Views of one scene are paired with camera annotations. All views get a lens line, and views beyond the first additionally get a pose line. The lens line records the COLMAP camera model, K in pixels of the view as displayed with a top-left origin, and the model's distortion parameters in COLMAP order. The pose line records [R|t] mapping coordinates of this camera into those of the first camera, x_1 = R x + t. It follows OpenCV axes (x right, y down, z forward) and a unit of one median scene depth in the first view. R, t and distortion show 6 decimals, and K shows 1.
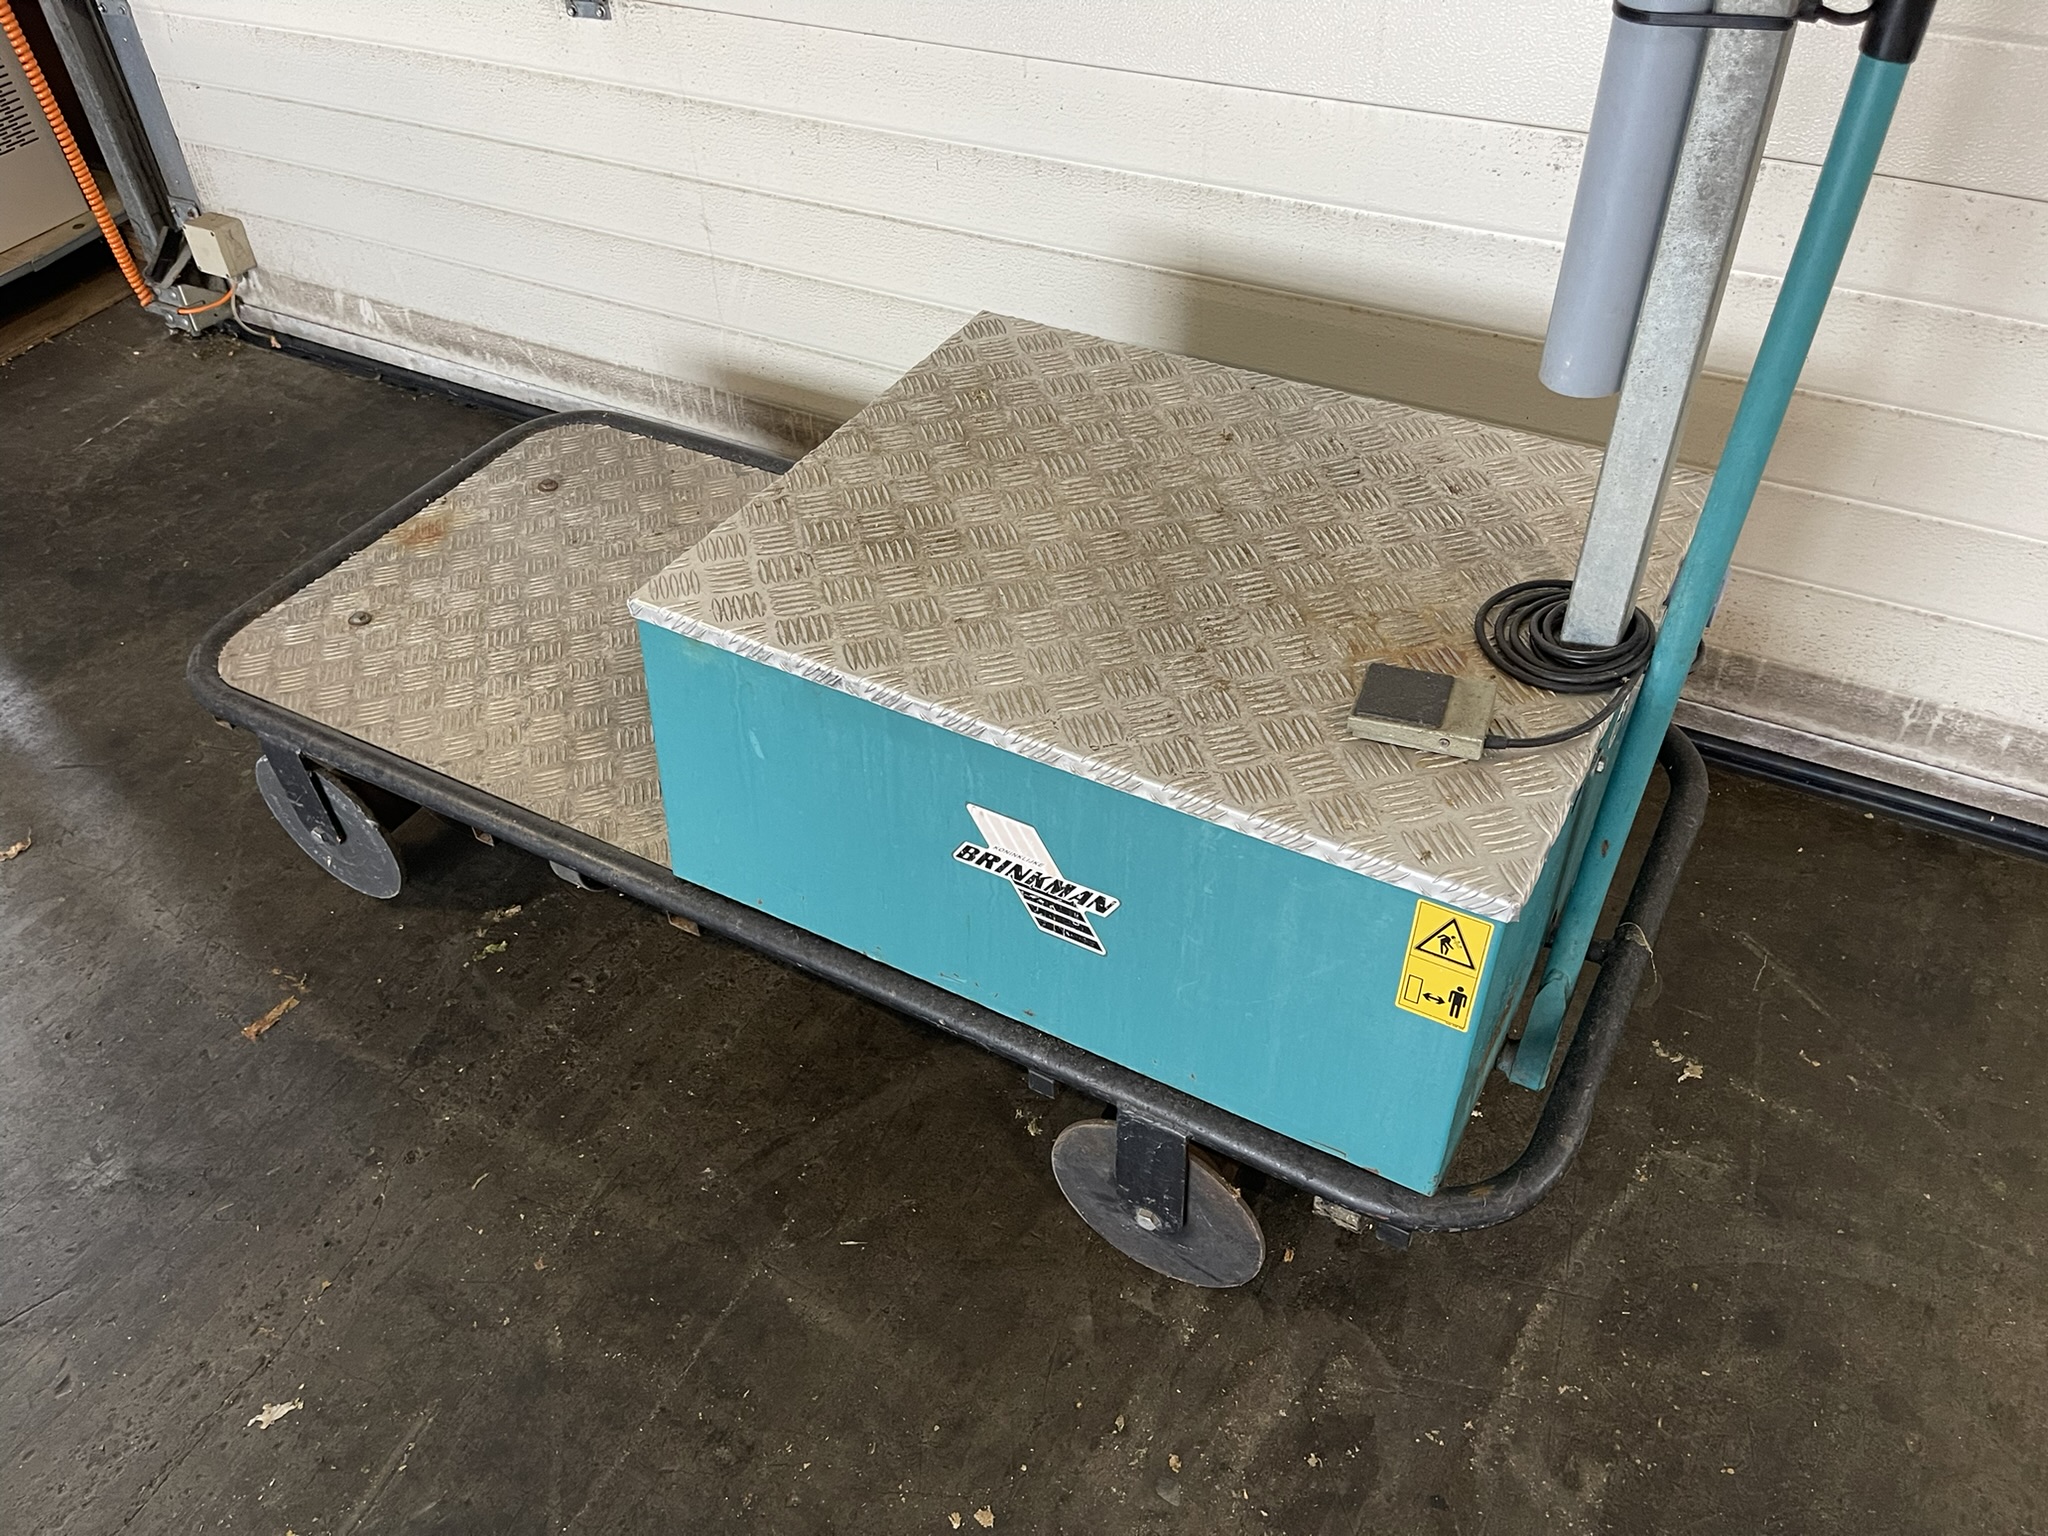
lens RADIAL K [[1548.5, 0, 1052.6], [0, 1548.5, 768.2], [0, 0, 1]] dist [0.072845, -0.095724]
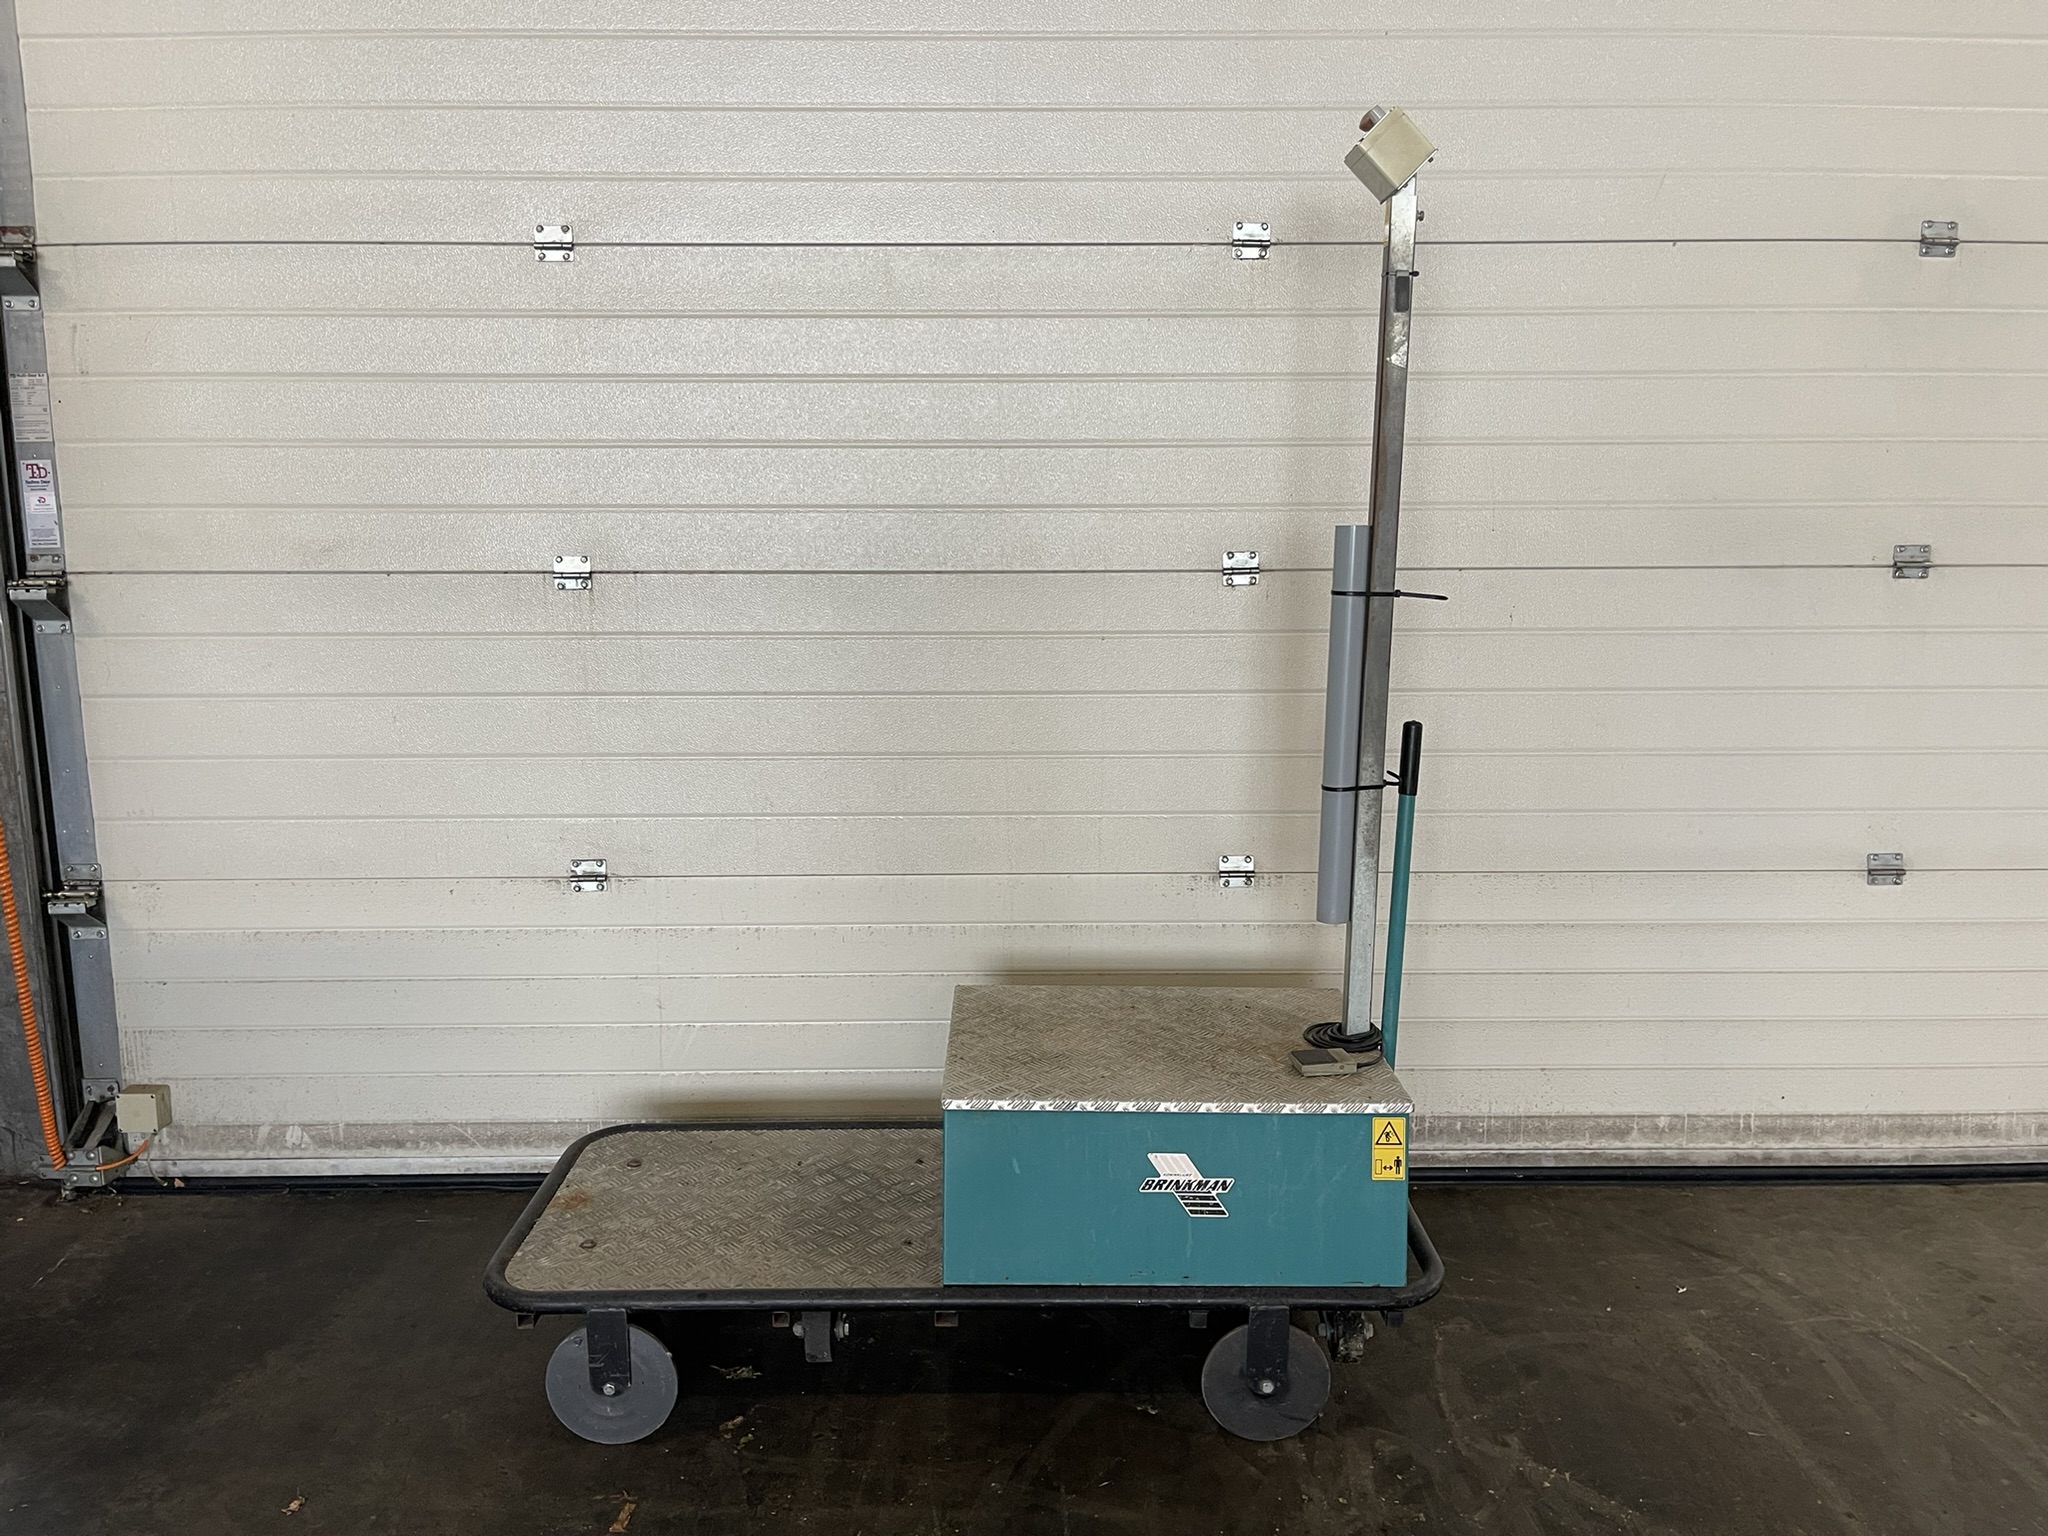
lens RADIAL K [[1543.1, 0, 1024.0], [0, 1543.1, 768.0], [0, 0, 1]] dist [0.024581, 0.002995]
pose [[0.868850, -0.043640, 0.493148, -0.857447], [0.304553, 0.832444, -0.462910, 0.358380], [-0.390317, 0.552389, 0.736559, -0.512748]]
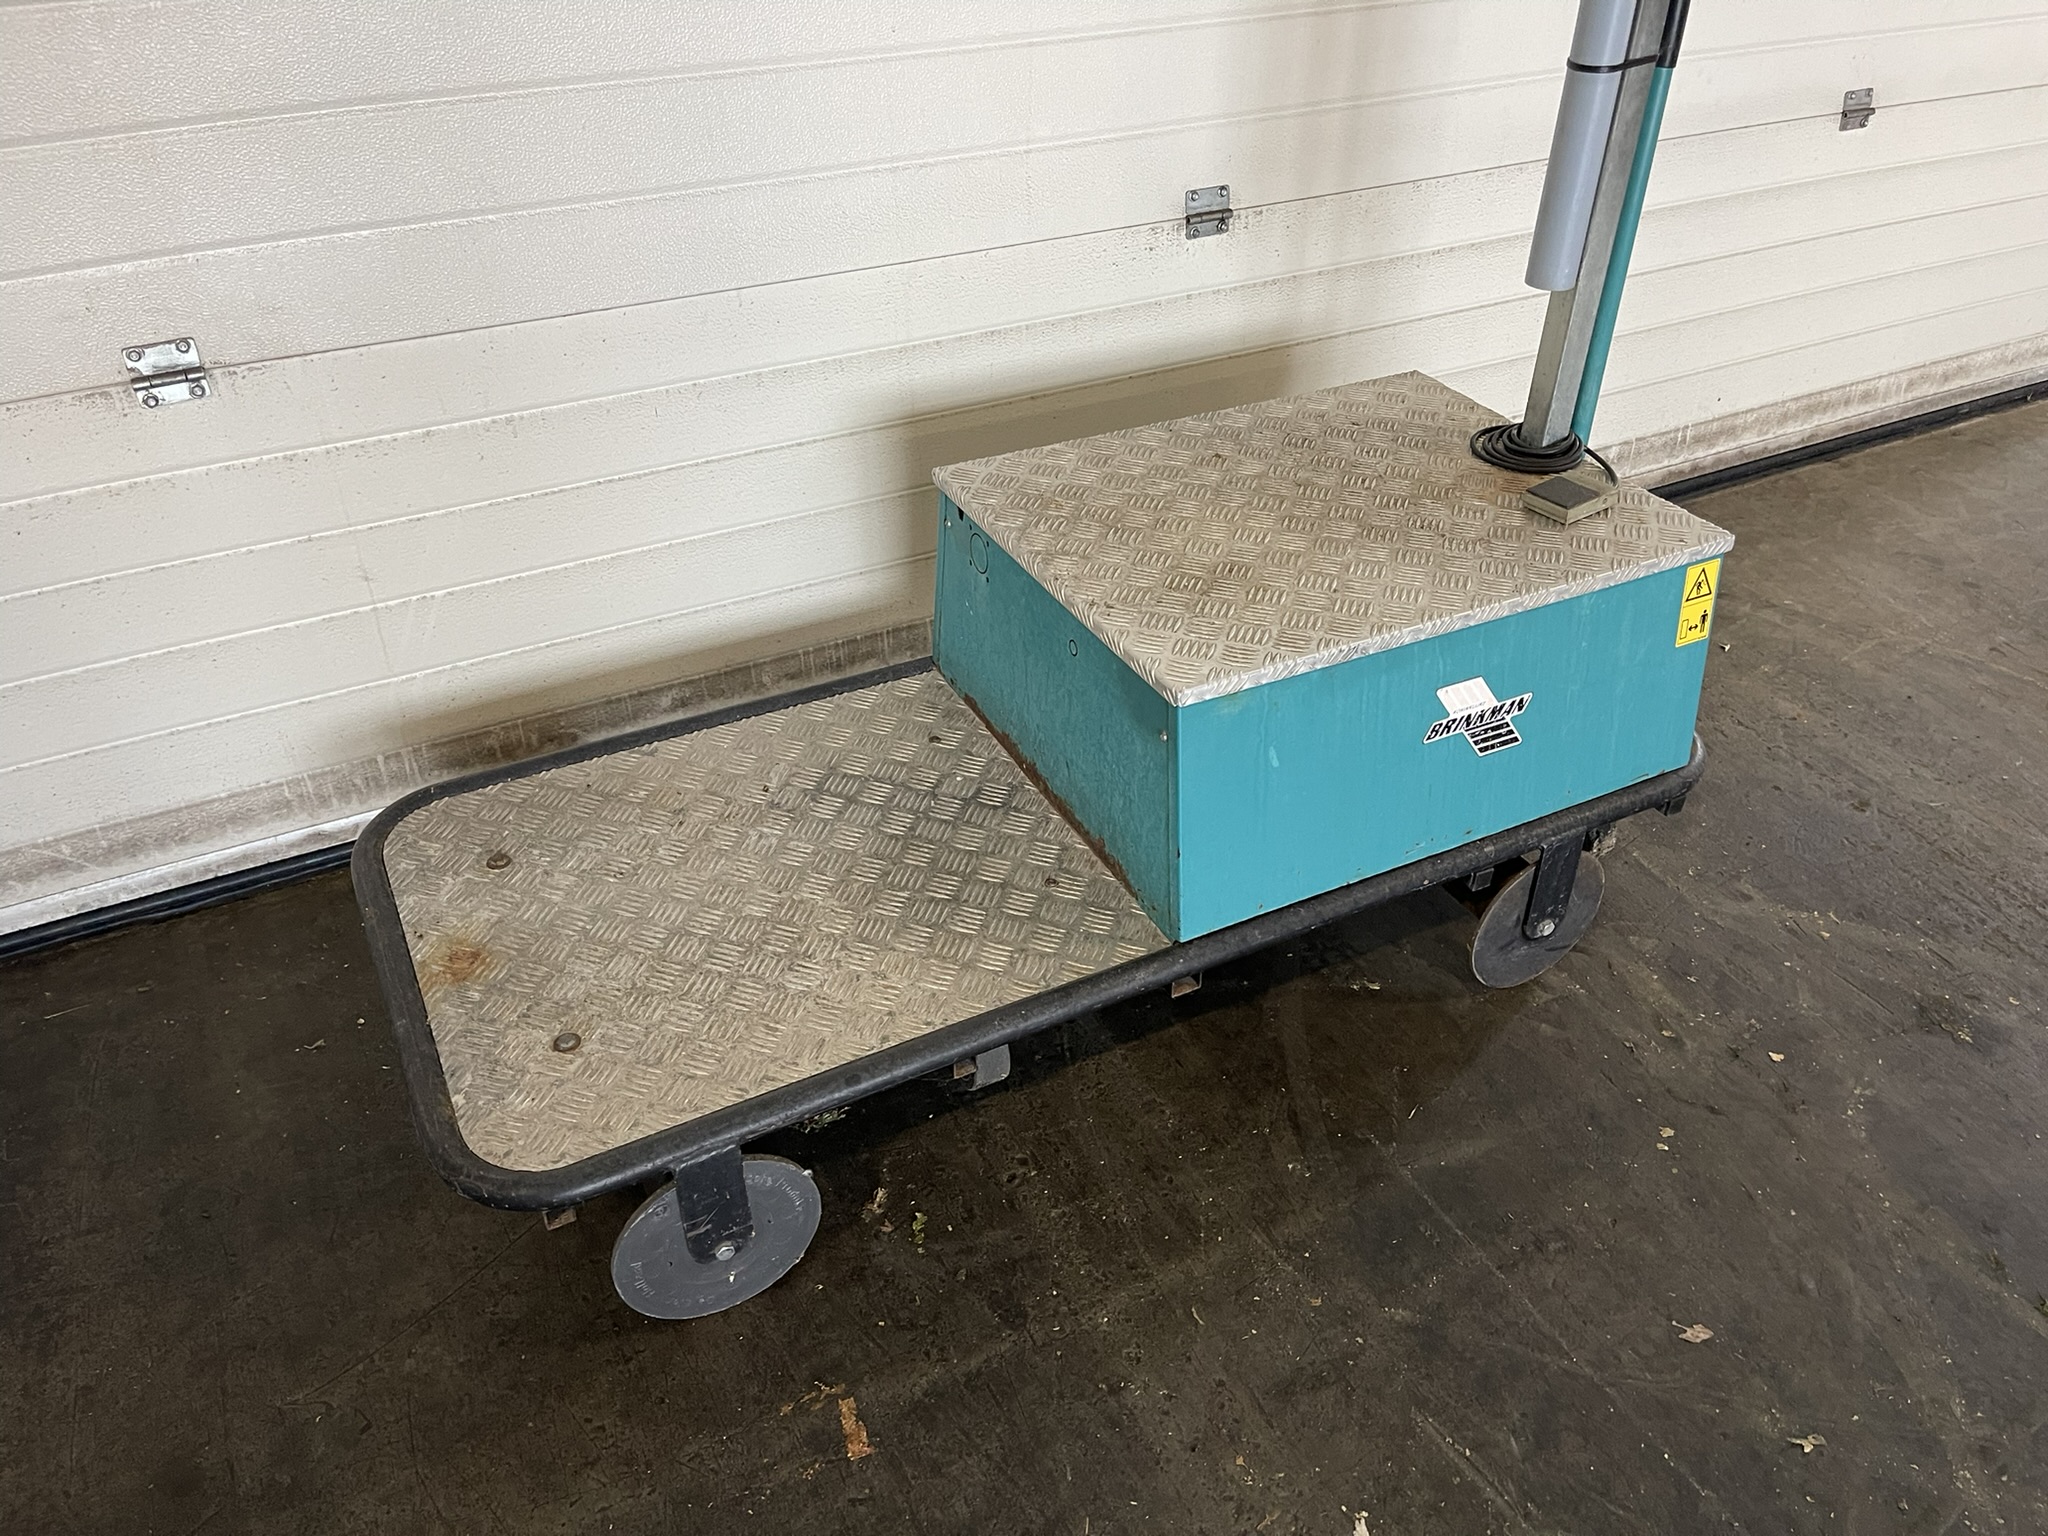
lens RADIAL K [[1551.0, 0, 1027.2], [0, 1551.0, 760.8], [0, 0, 1]] dist [0.059337, -0.079716]
pose [[0.547217, -0.444124, 0.709442, -0.919882], [0.540066, 0.834908, 0.106096, -0.195159], [-0.639439, 0.325088, 0.696732, 0.218611]]
